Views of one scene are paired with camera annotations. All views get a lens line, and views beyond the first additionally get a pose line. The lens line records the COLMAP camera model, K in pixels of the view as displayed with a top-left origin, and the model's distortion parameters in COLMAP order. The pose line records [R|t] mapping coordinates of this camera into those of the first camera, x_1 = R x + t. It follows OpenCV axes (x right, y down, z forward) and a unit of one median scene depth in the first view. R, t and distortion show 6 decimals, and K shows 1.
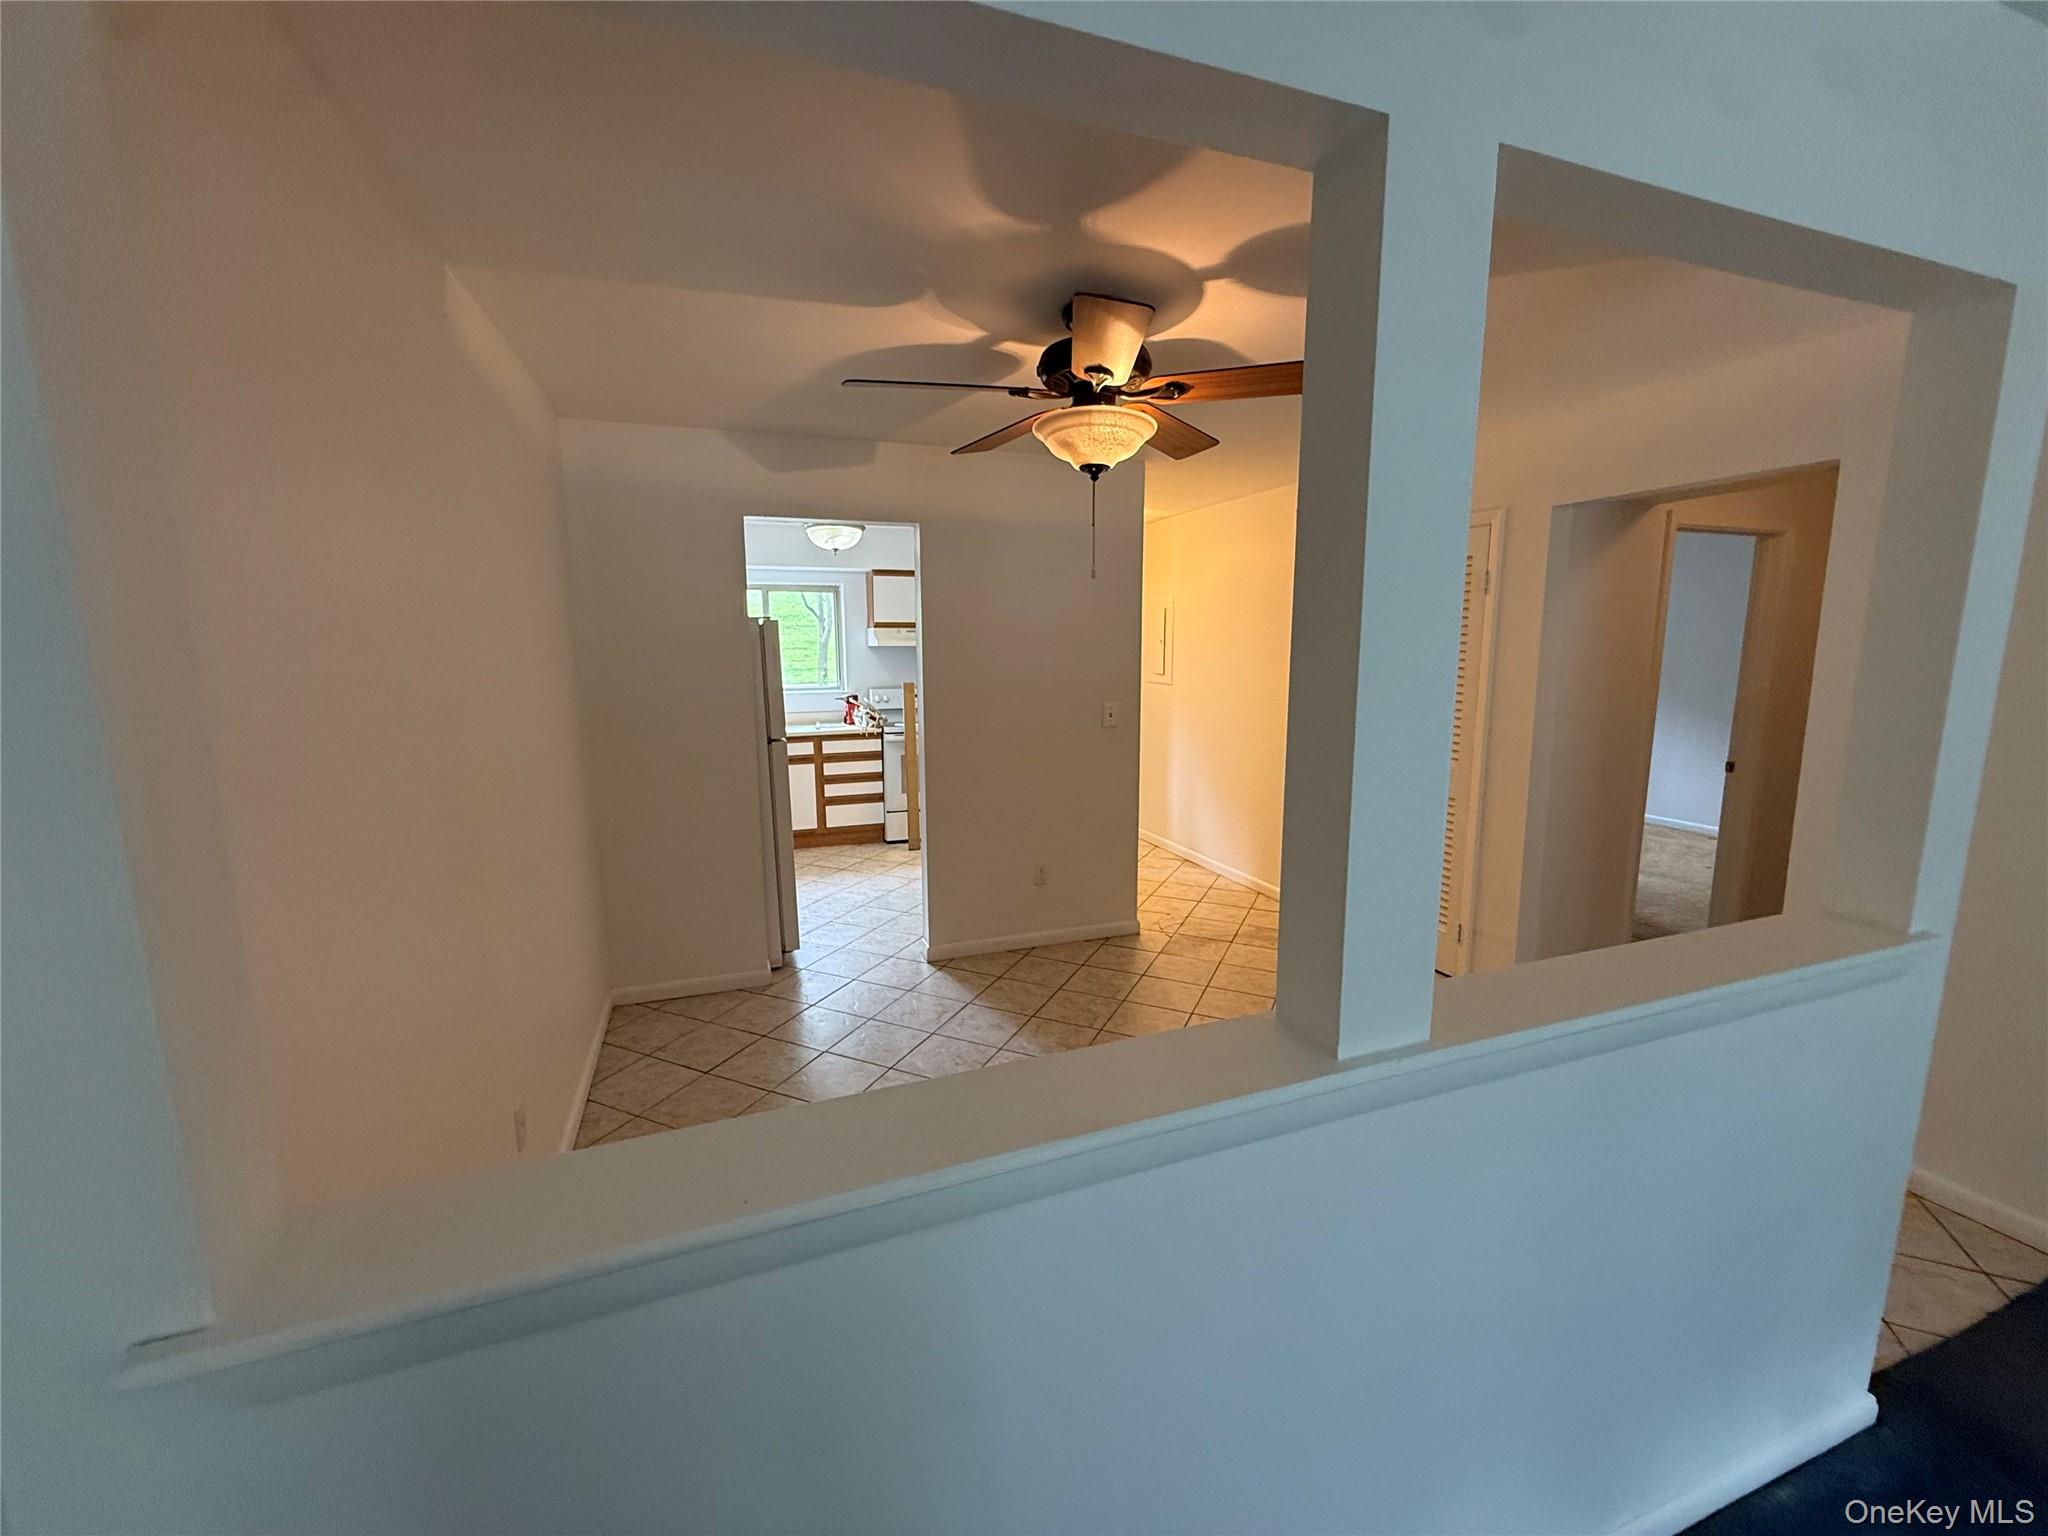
lens RADIAL K [[818.4, 0, 1018.4], [0, 818.4, 768.5], [0, 0, 1]] dist [0.000938, -0.000283]
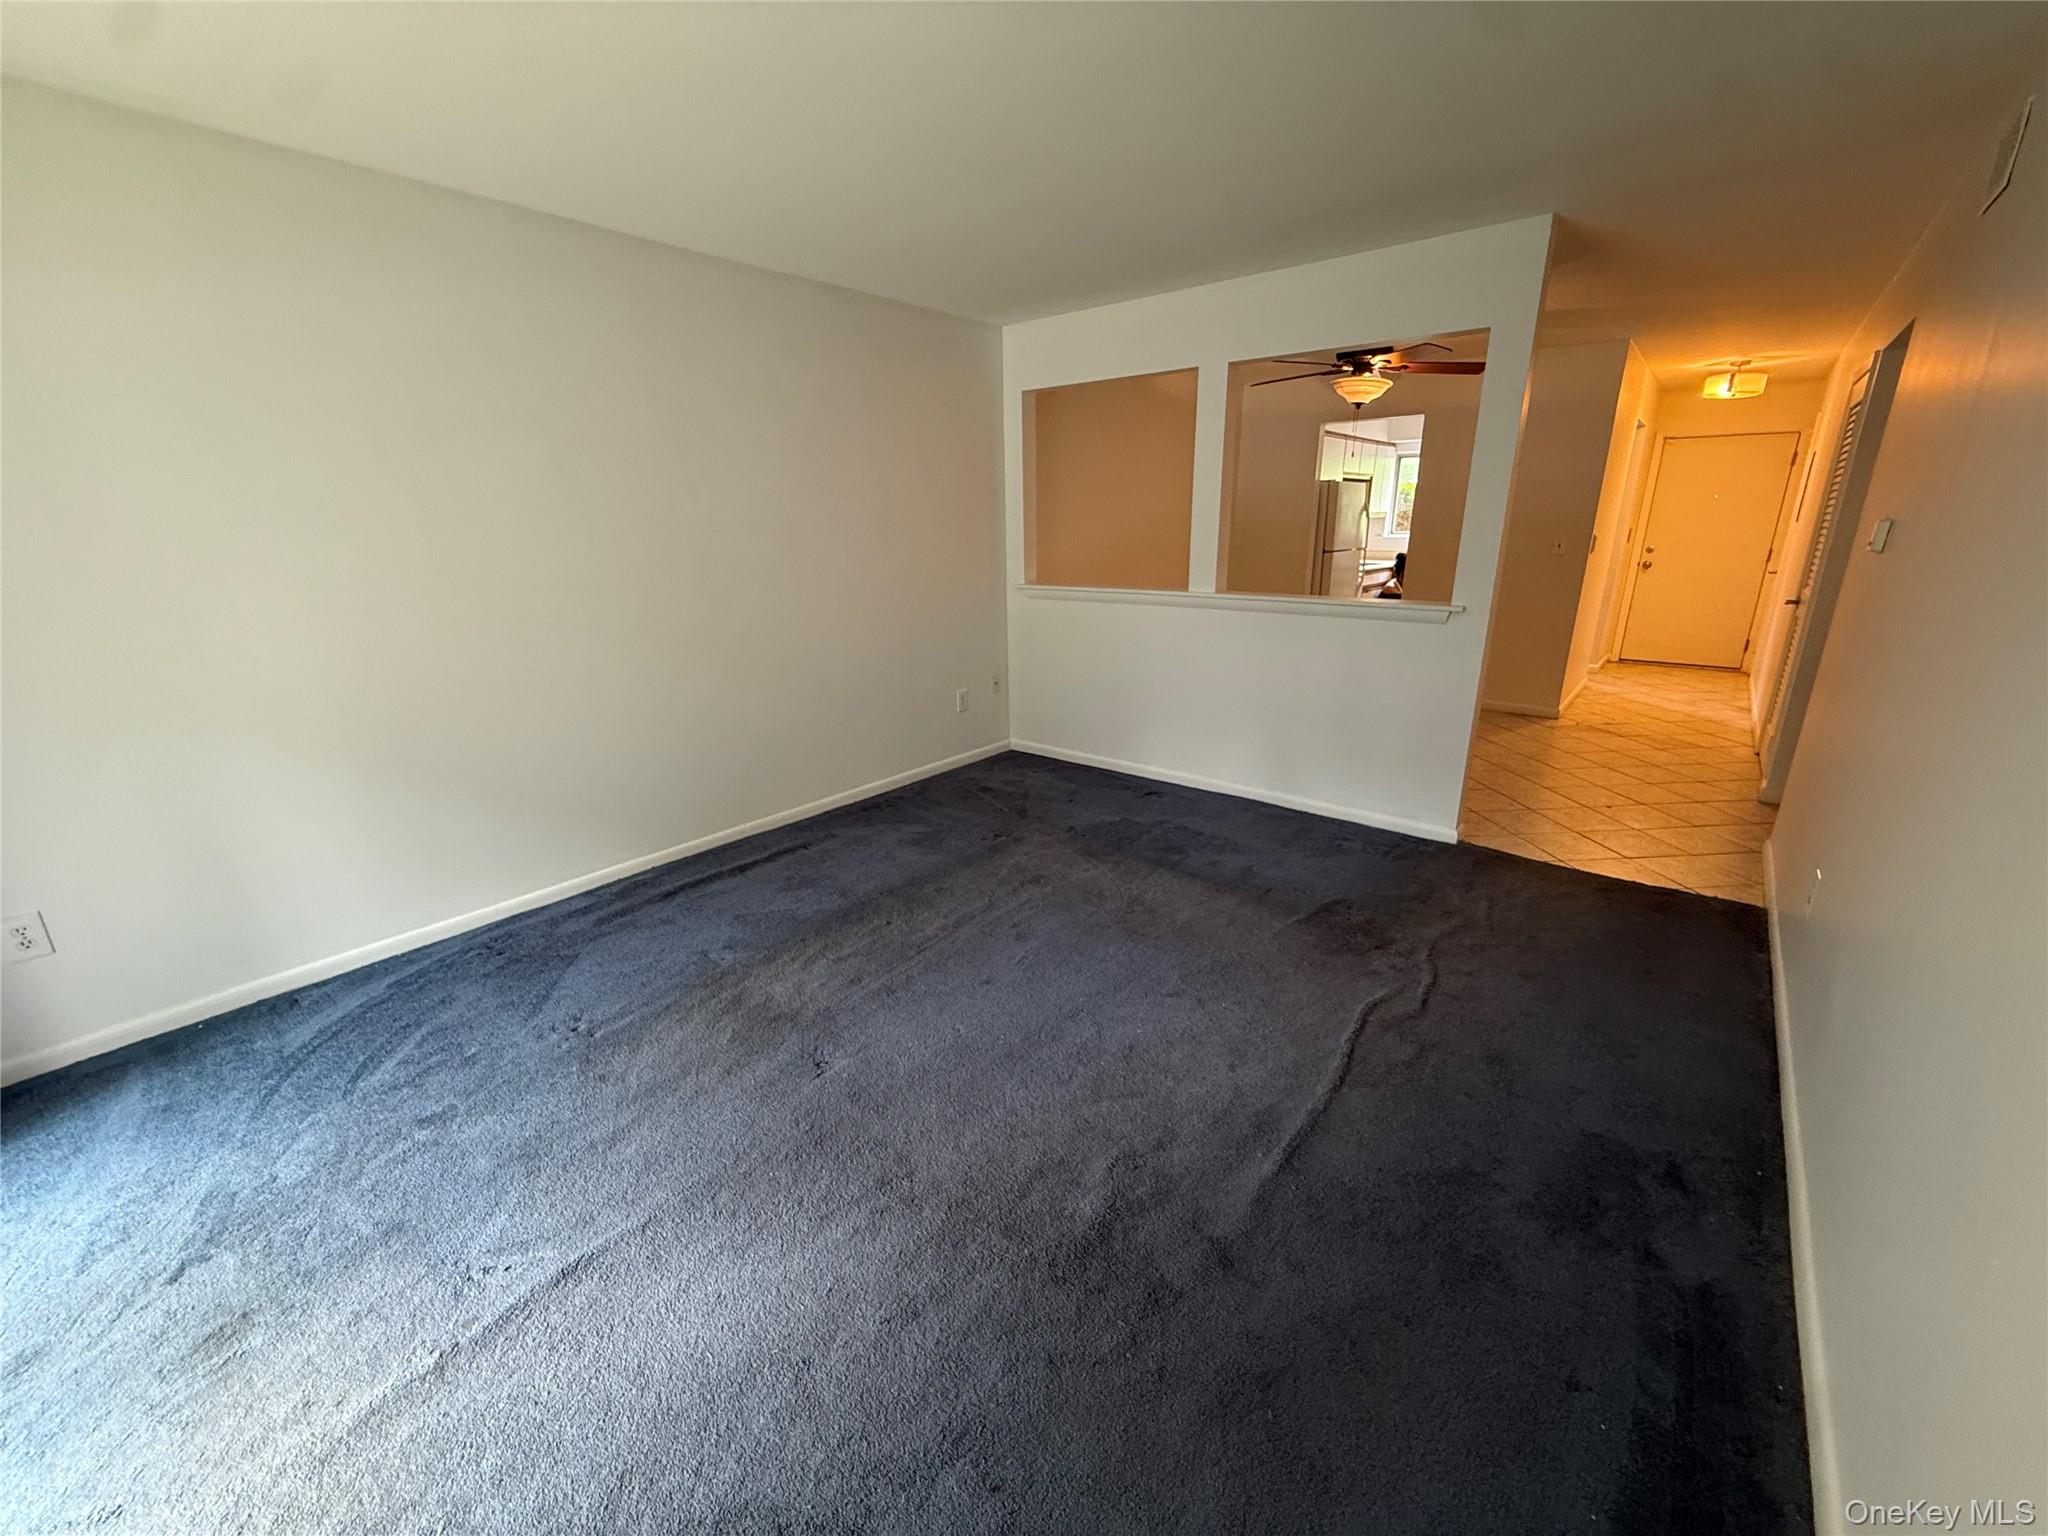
lens RADIAL K [[818.4, 0, 1011.6], [0, 818.4, 768.9], [0, 0, 1]] dist [0.000938, -0.000283]
pose [[0.497101, 0.255805, -0.829129, 0.873243], [-0.123285, 0.966684, 0.224328, 0.097201], [0.858889, -0.009295, 0.512077, -0.459023]]
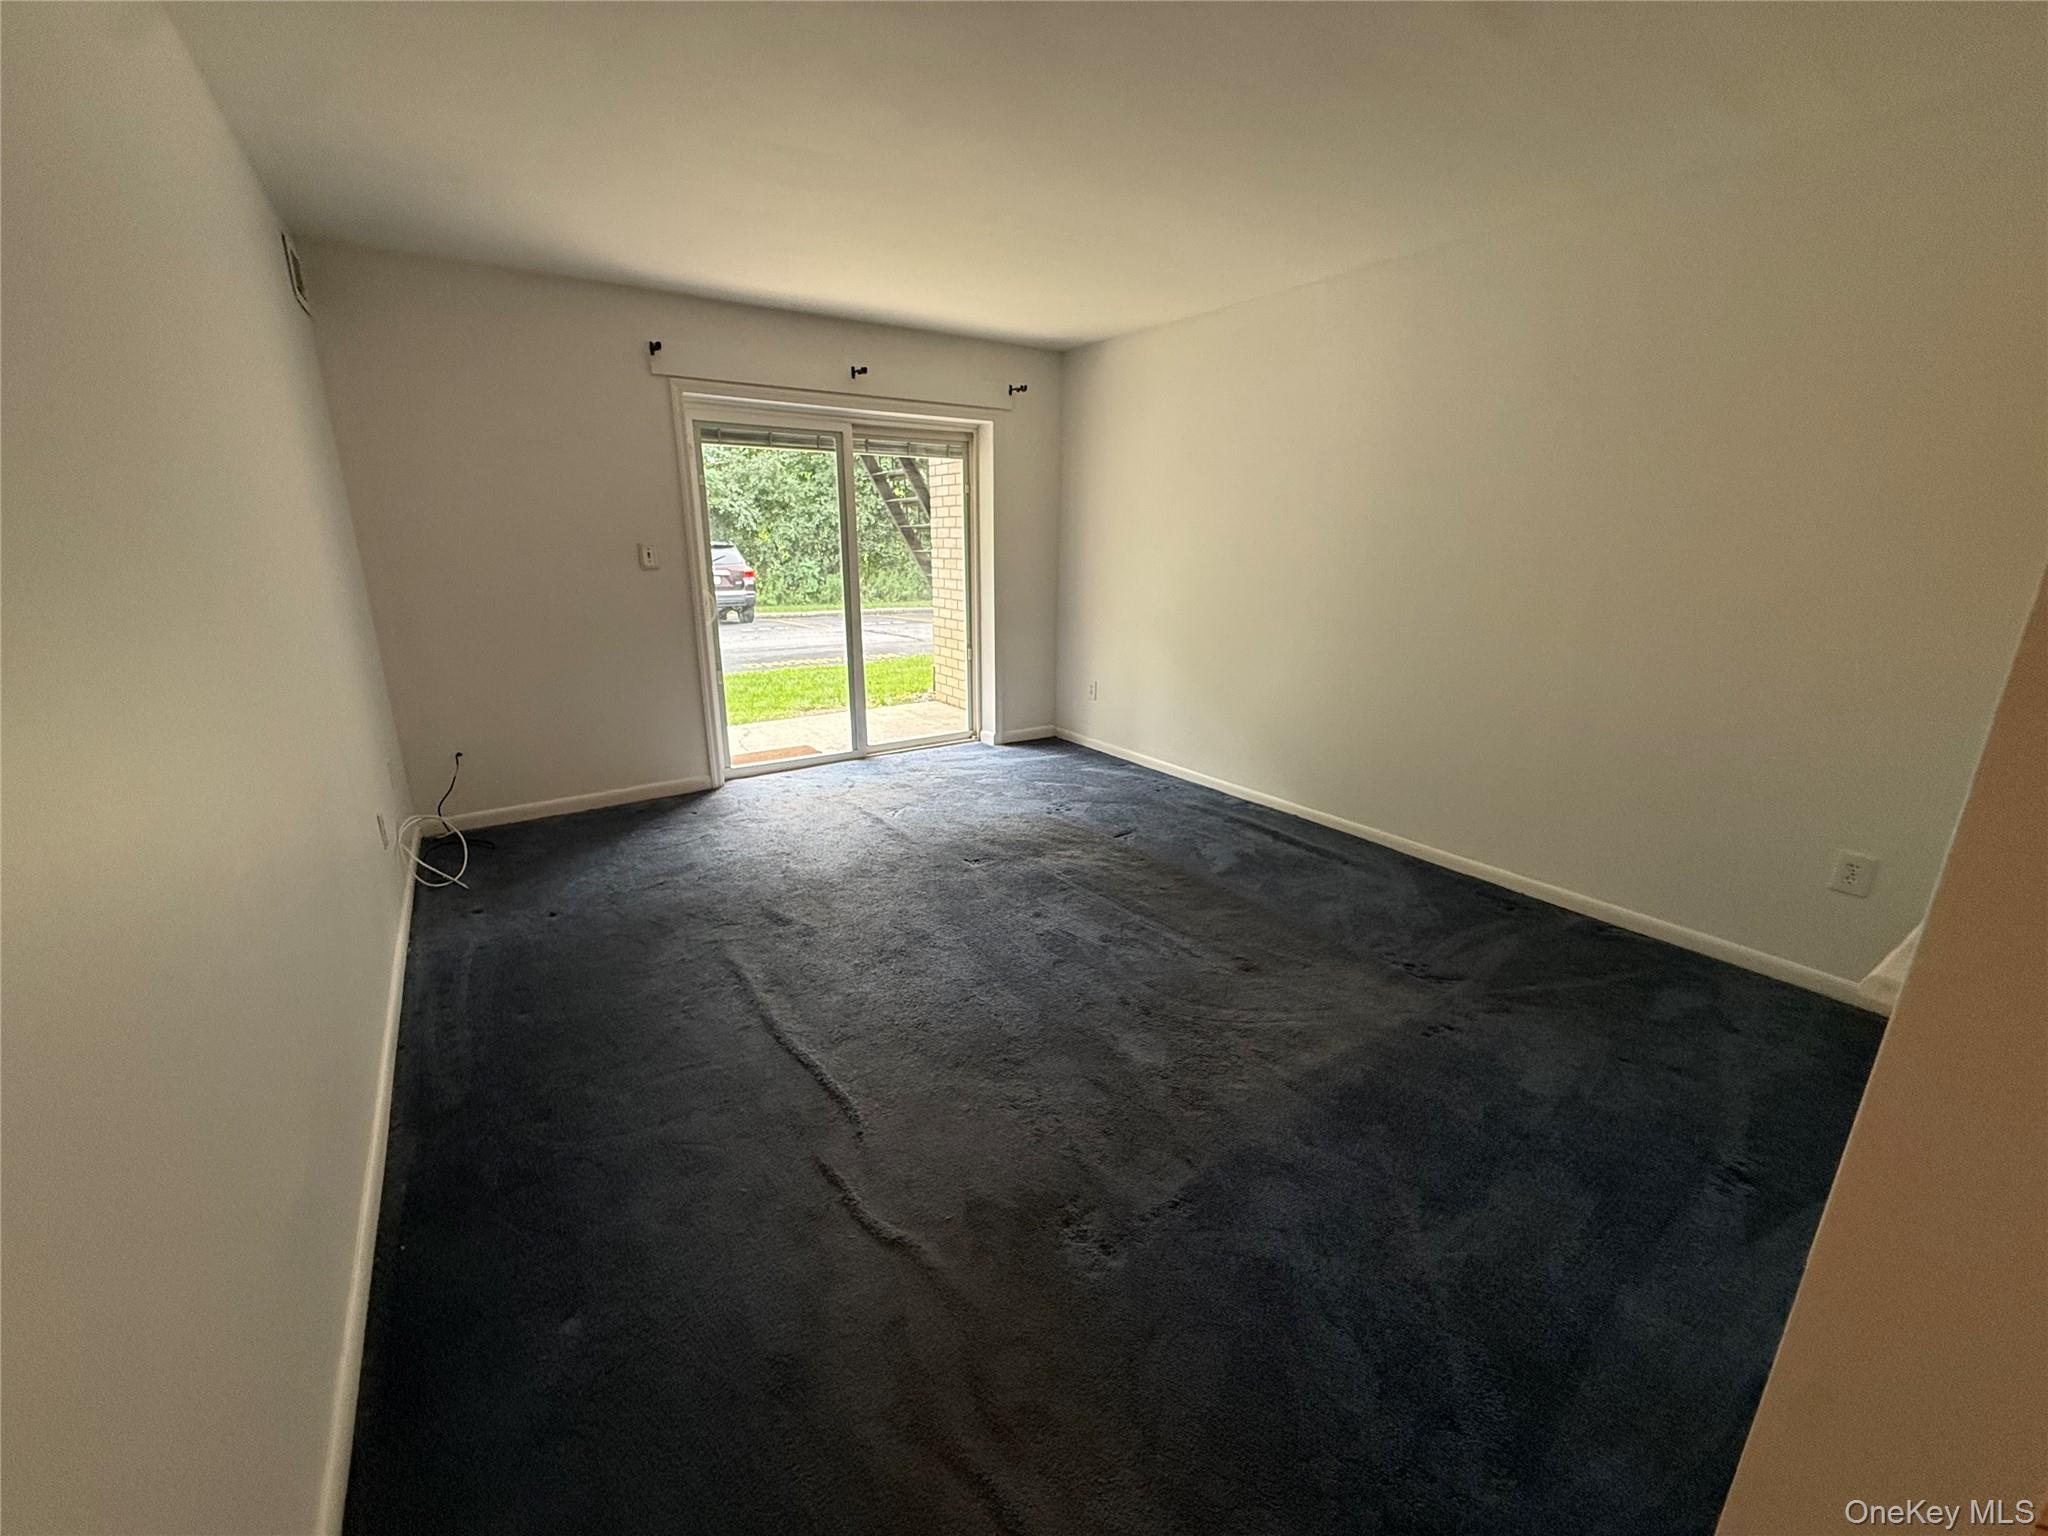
lens RADIAL K [[818.4, 0, 1010.4], [0, 818.4, 773.6], [0, 0, 1]] dist [0.000938, -0.000283]
pose [[-0.975809, 0.063483, -0.209207, 0.551827], [-0.030382, 0.908252, 0.417320, -0.013661], [0.216506, 0.413580, -0.884351, 0.423882]]
